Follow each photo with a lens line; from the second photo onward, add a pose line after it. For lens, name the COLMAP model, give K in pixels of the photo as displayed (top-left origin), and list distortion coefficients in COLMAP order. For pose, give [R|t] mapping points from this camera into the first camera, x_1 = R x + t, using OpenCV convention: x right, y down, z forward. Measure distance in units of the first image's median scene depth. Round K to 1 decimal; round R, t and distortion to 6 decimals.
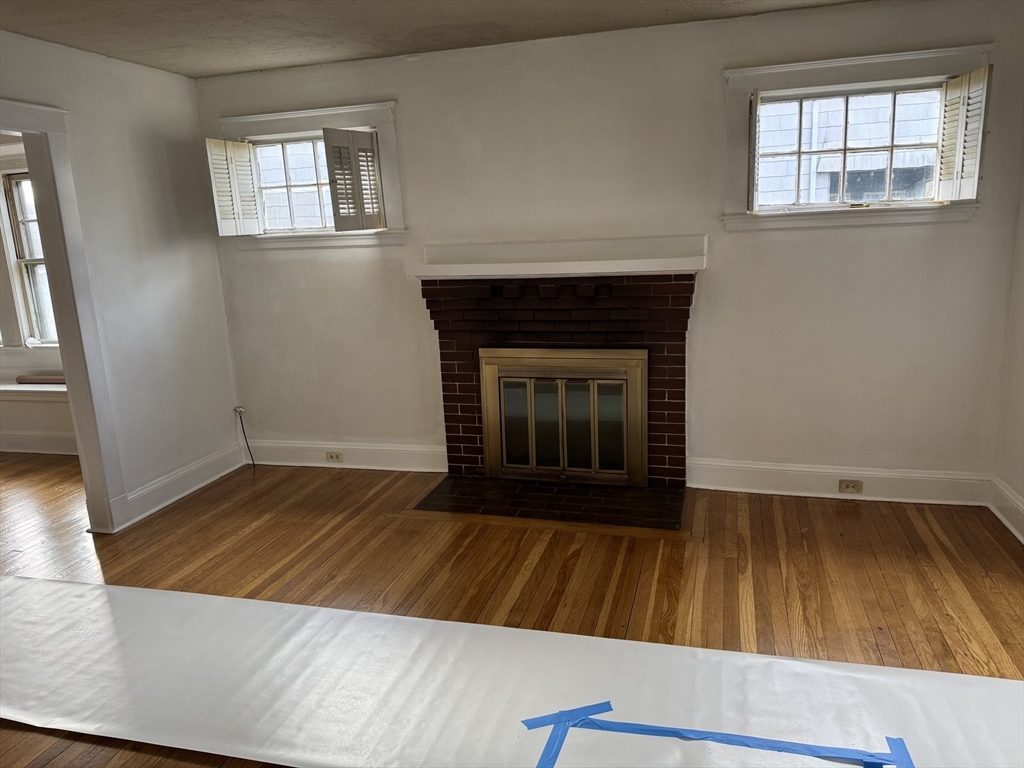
lens RADIAL K [[708.1, 0, 512.0], [0, 708.1, 384.0], [0, 0, 1]] dist [0.136092, -0.188662]
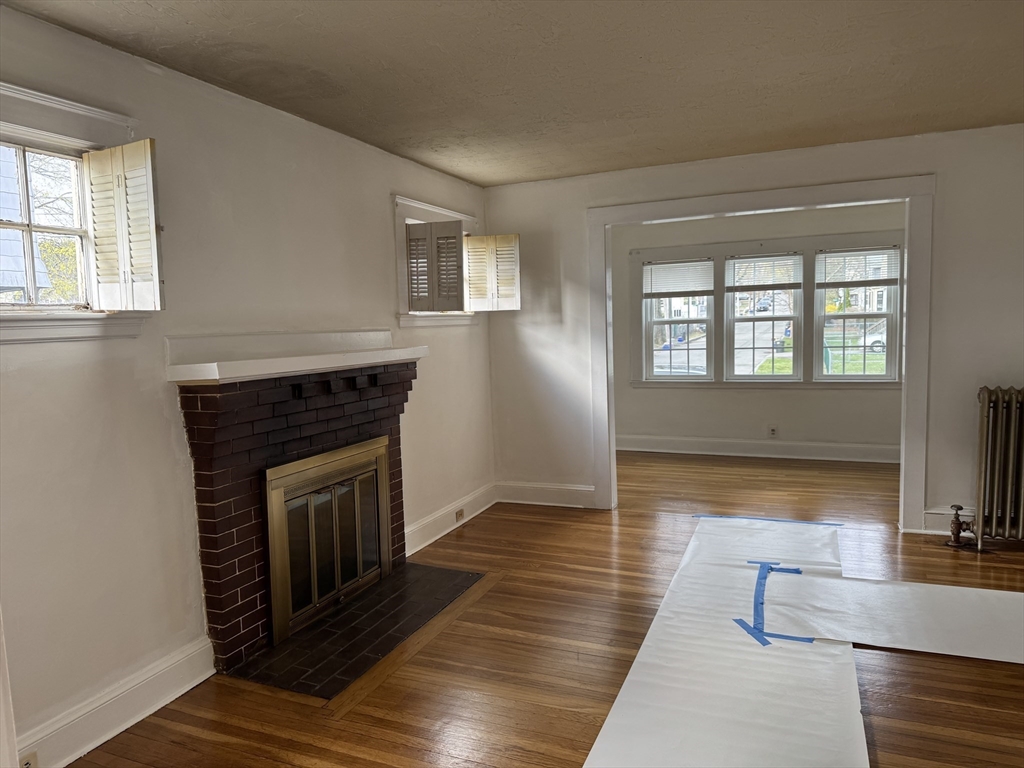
lens RADIAL K [[708.1, 0, 512.0], [0, 708.1, 384.0], [0, 0, 1]] dist [0.136092, -0.188662]
pose [[0.122527, -0.051369, 0.991135, -0.799330], [0.230829, 0.972748, 0.021880, -0.099846], [-0.965249, 0.226102, 0.131045, 0.658552]]
